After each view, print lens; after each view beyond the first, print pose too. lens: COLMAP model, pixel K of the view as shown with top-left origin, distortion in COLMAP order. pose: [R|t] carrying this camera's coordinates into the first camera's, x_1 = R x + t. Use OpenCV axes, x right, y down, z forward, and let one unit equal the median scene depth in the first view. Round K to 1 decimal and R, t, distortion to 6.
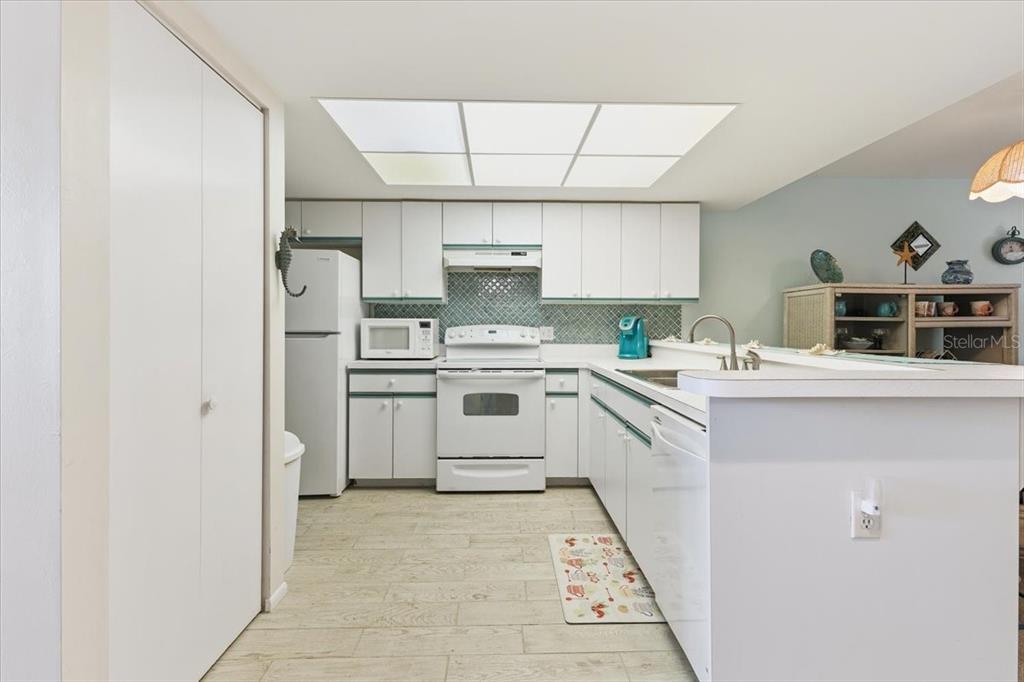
lens RADIAL K [[465.8, 0, 513.3], [0, 465.8, 323.5], [0, 0, 1]] dist [-0.011554, -0.000407]
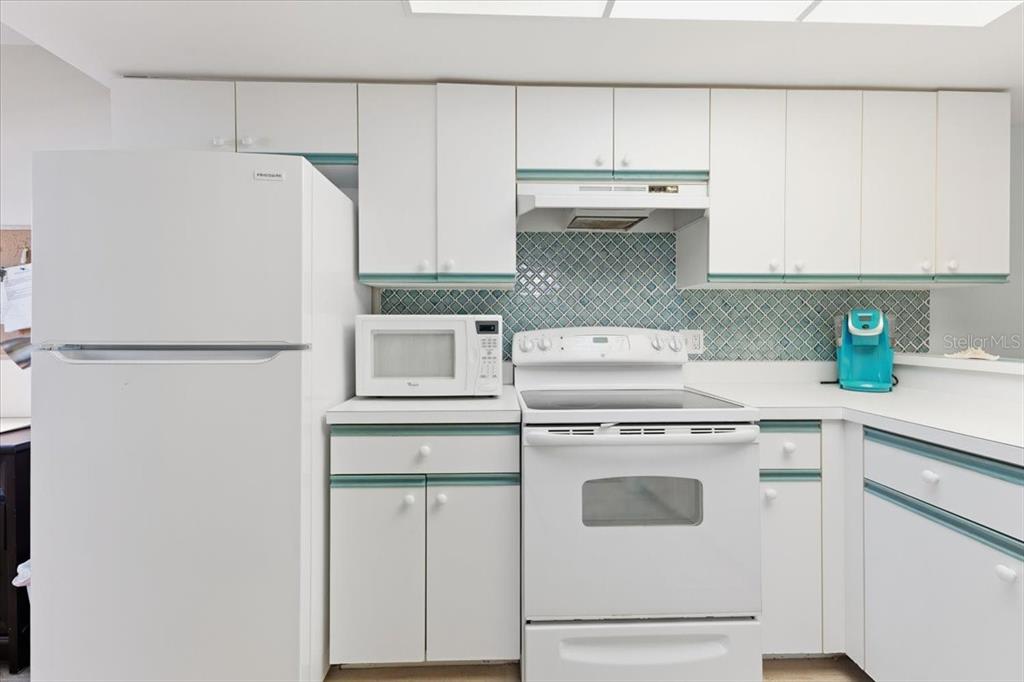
lens RADIAL K [[448.8, 0, 512.7], [0, 448.8, 327.2], [0, 0, 1]] dist [0.006591, 0.000386]
pose [[0.999940, -0.003453, 0.010413, -0.163873], [0.003406, 0.999984, 0.004527, 0.000451], [-0.010429, -0.004491, 0.999936, 0.515064]]
